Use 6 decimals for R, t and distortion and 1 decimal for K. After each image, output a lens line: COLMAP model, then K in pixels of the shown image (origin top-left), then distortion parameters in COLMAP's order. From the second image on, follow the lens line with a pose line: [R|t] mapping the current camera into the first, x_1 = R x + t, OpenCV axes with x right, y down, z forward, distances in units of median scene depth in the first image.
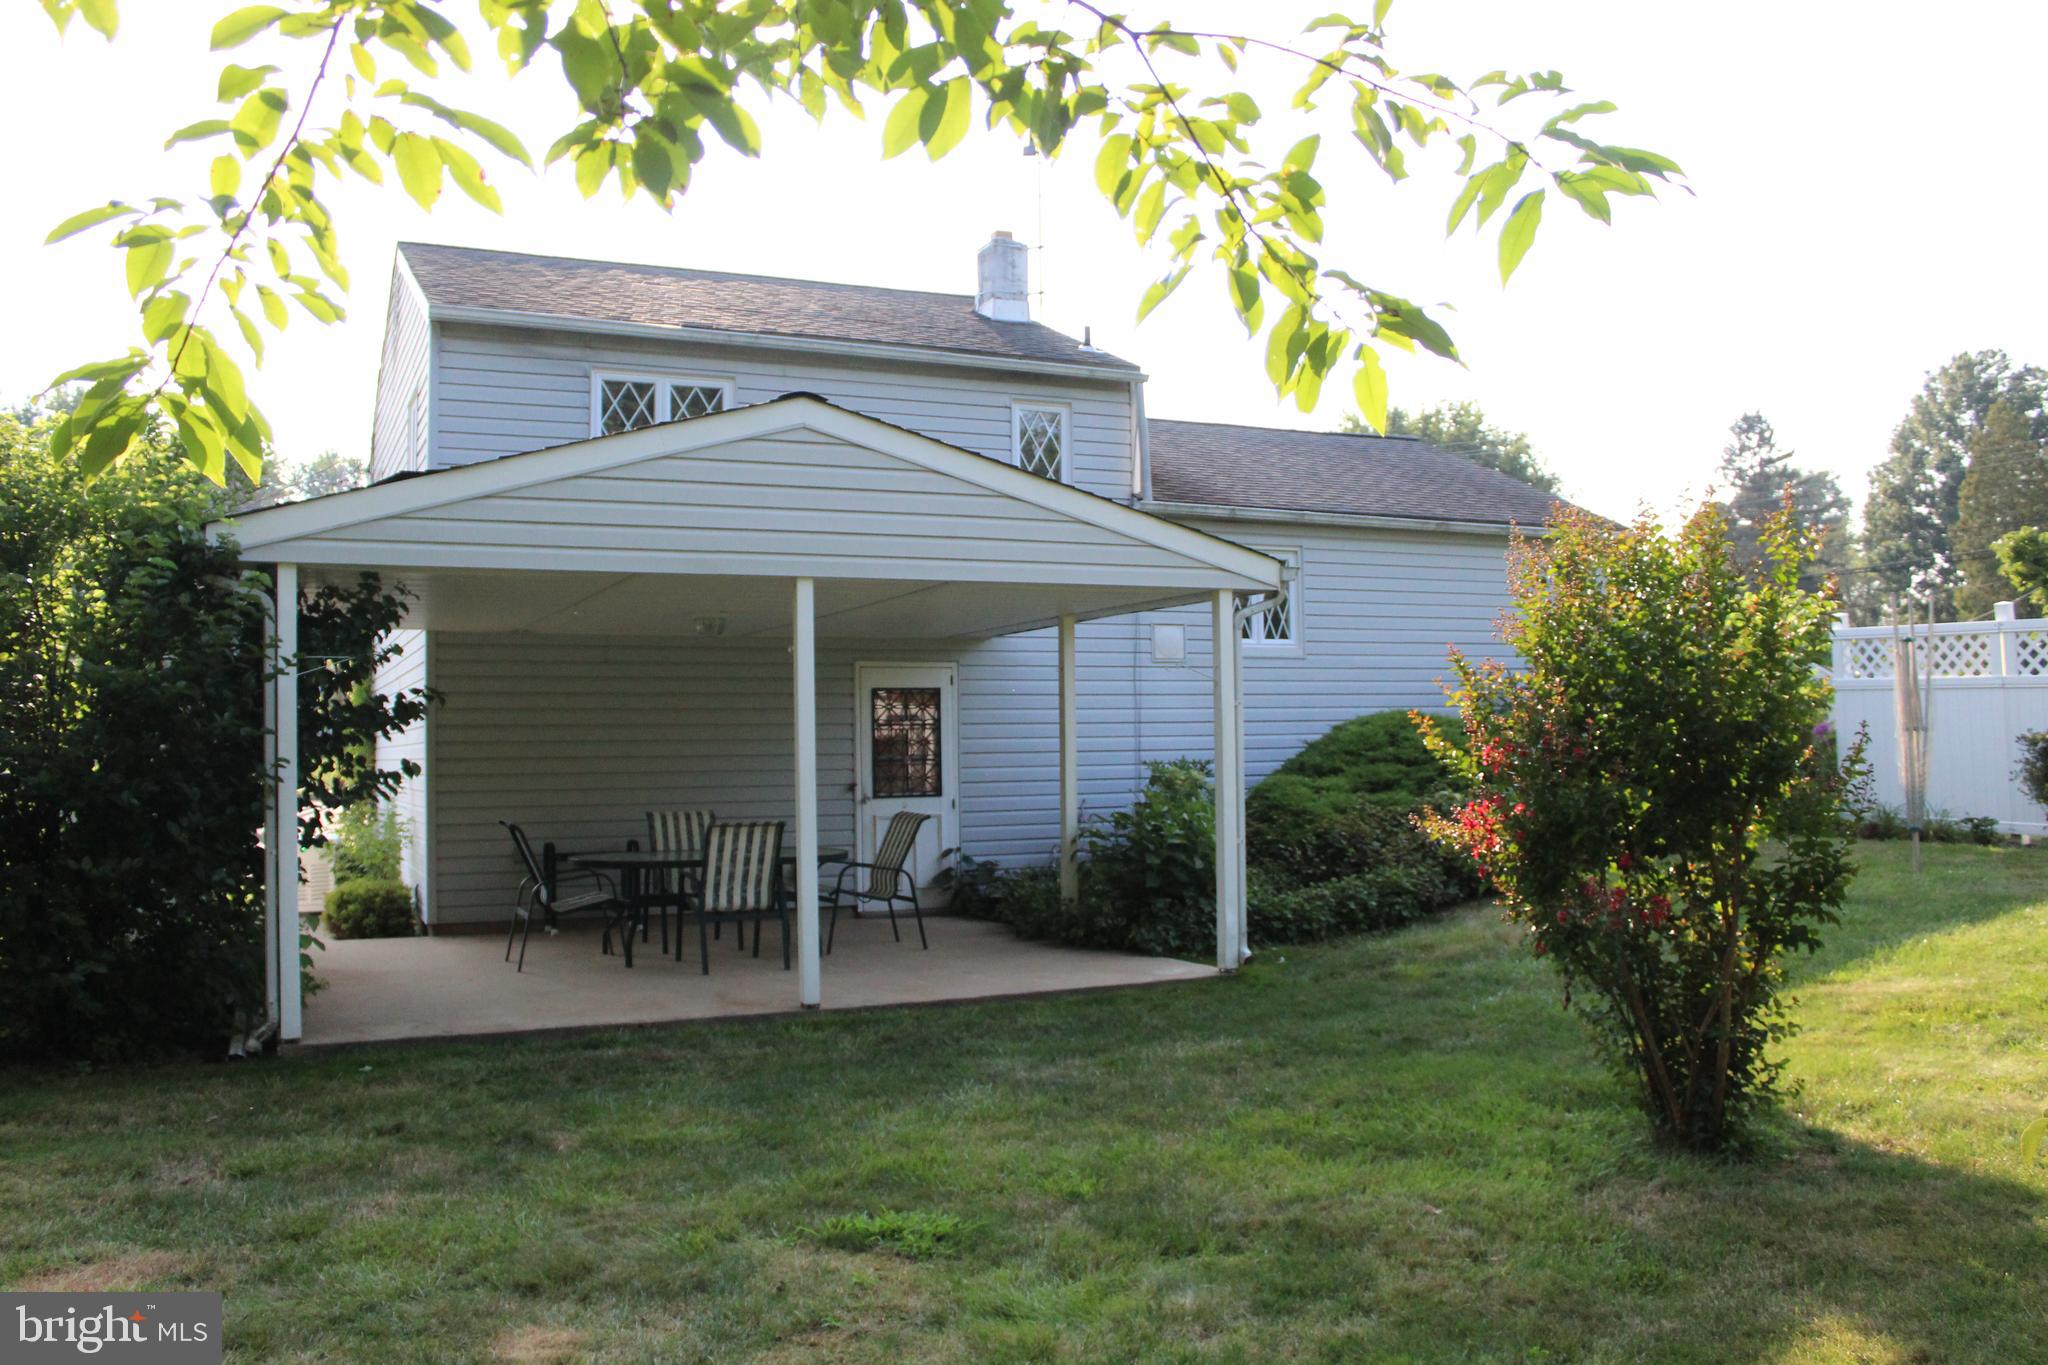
lens RADIAL K [[1718.1, 0, 1024.0], [0, 1718.1, 682.5], [0, 0, 1]] dist [-0.158972, 0.144992]
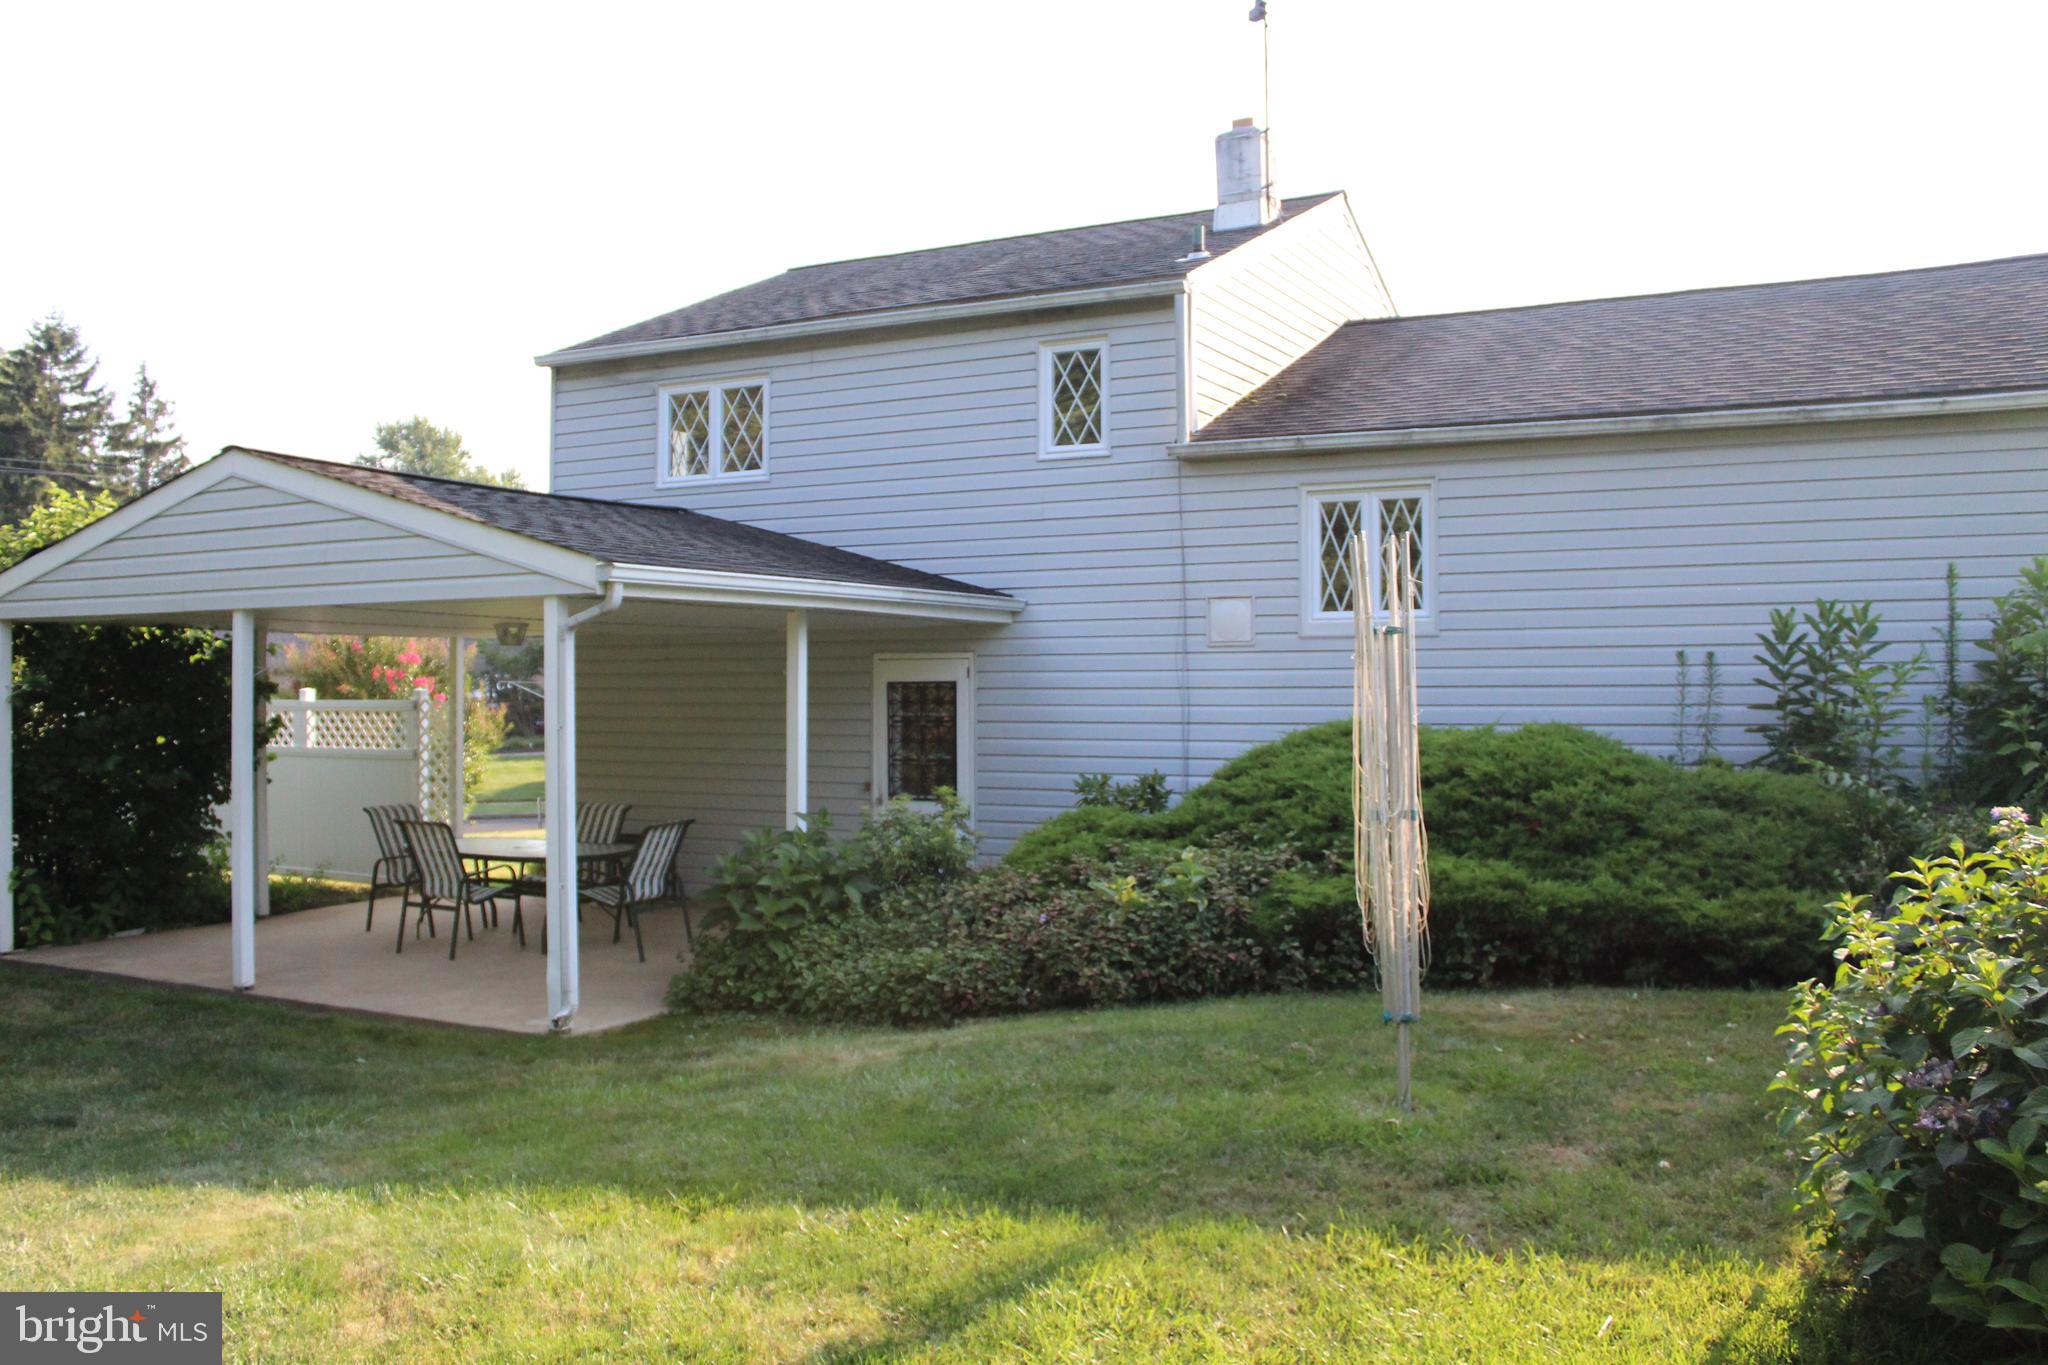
lens RADIAL K [[1718.1, 0, 1024.0], [0, 1718.1, 682.5], [0, 0, 1]] dist [-0.158972, 0.144992]
pose [[0.597503, 0.010378, -0.801799, 0.695348], [0.023935, 0.999240, 0.030770, -0.022963], [0.801509, -0.037576, 0.596801, 0.492482]]
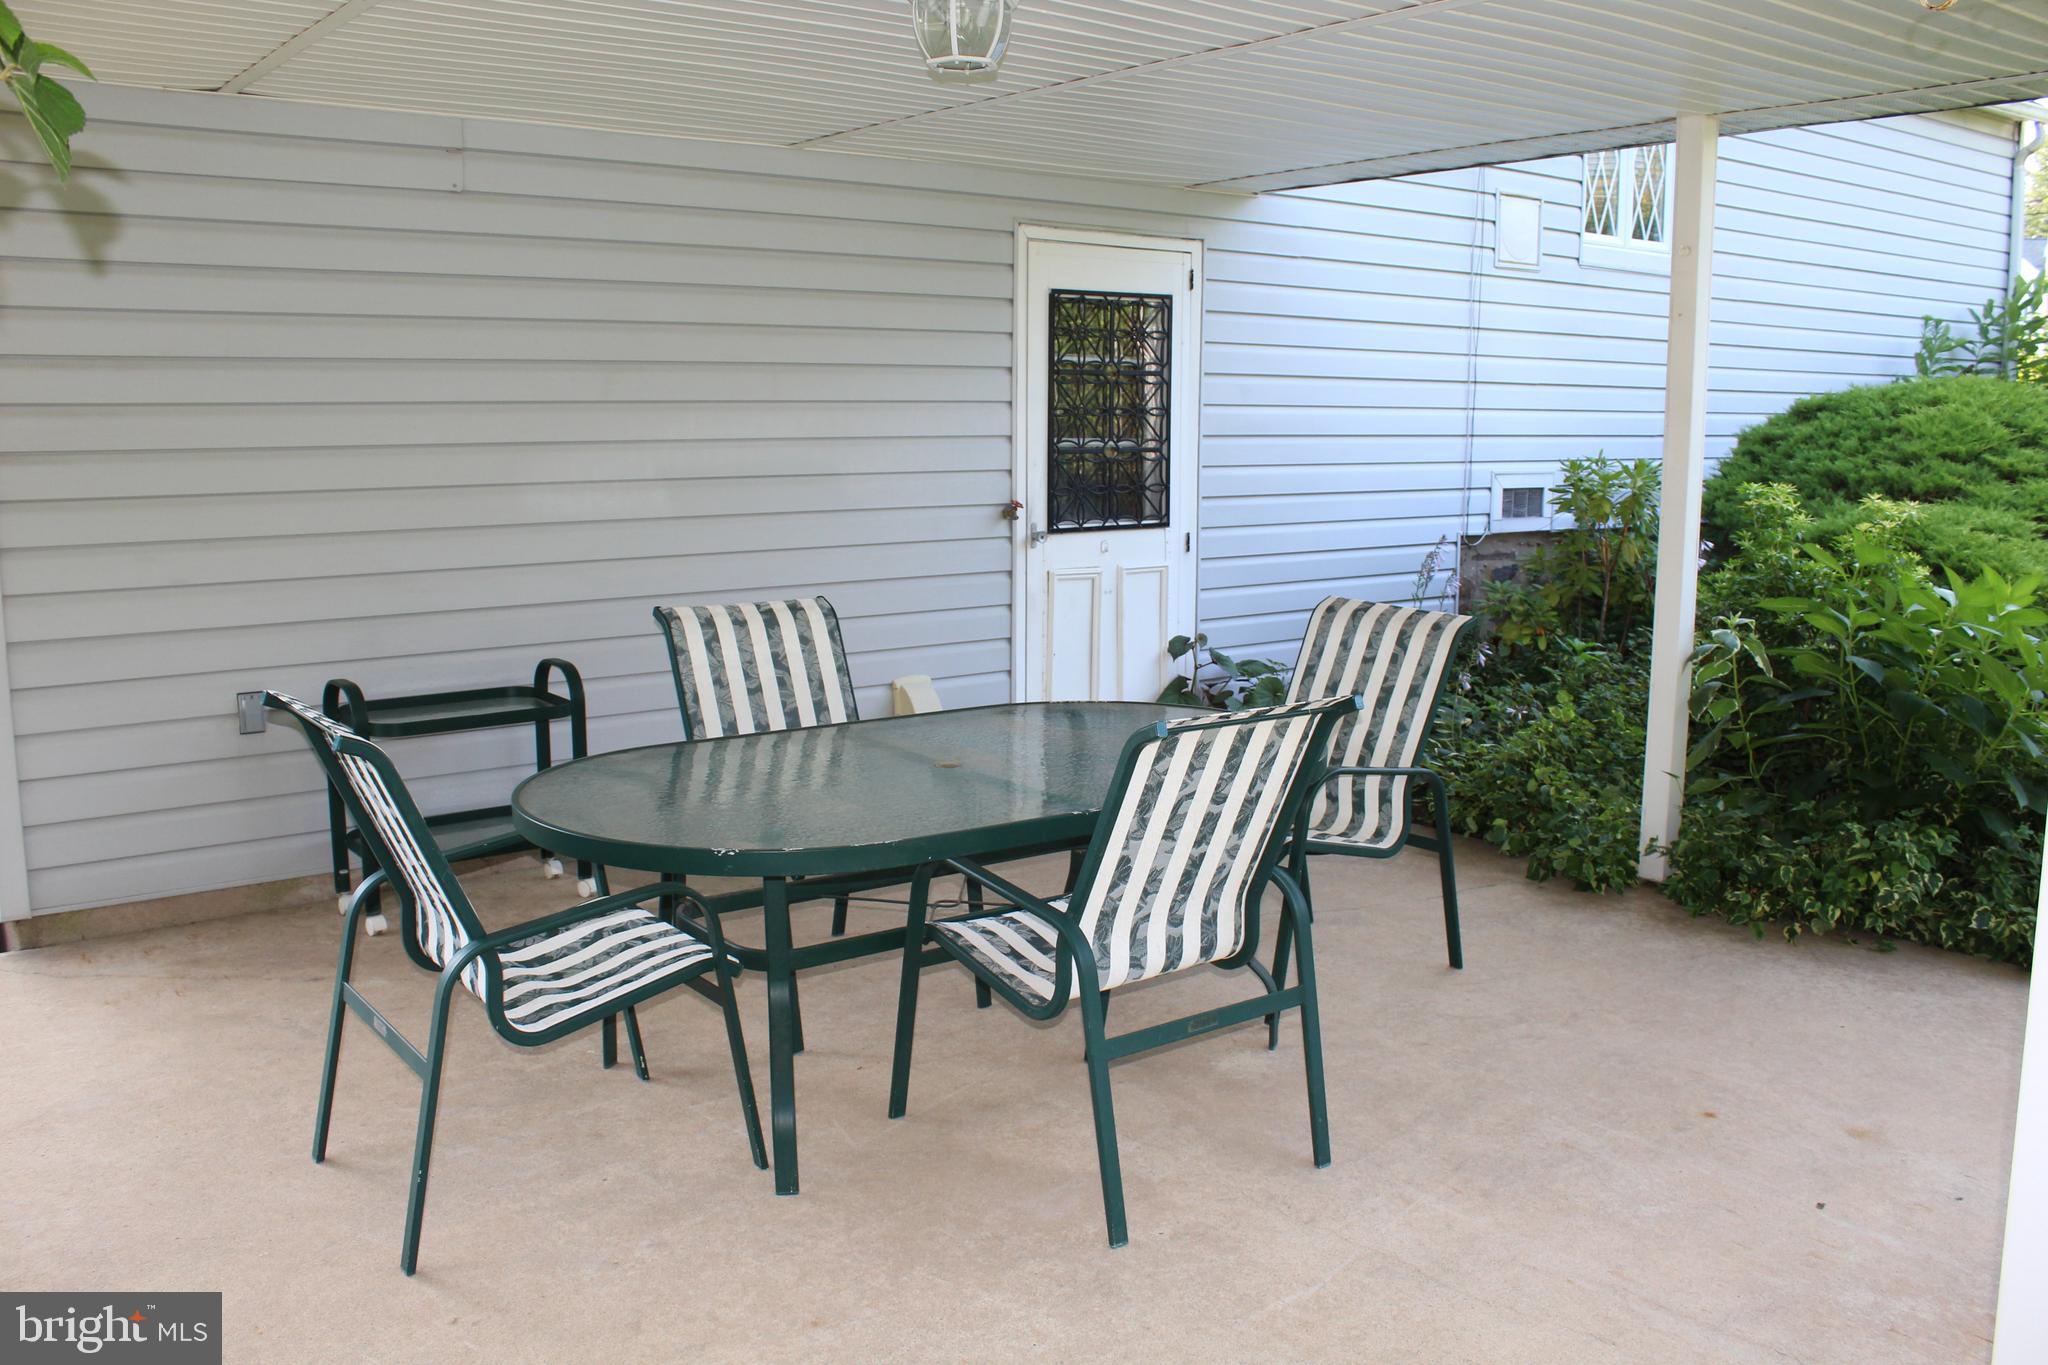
lens RADIAL K [[1718.1, 0, 1024.0], [0, 1718.1, 682.5], [0, 0, 1]] dist [-0.158972, 0.144992]
pose [[0.975516, -0.016057, 0.219340, -0.191017], [-0.027102, 0.980952, 0.192349, 0.018444], [-0.218251, -0.193584, 0.956500, 0.548397]]
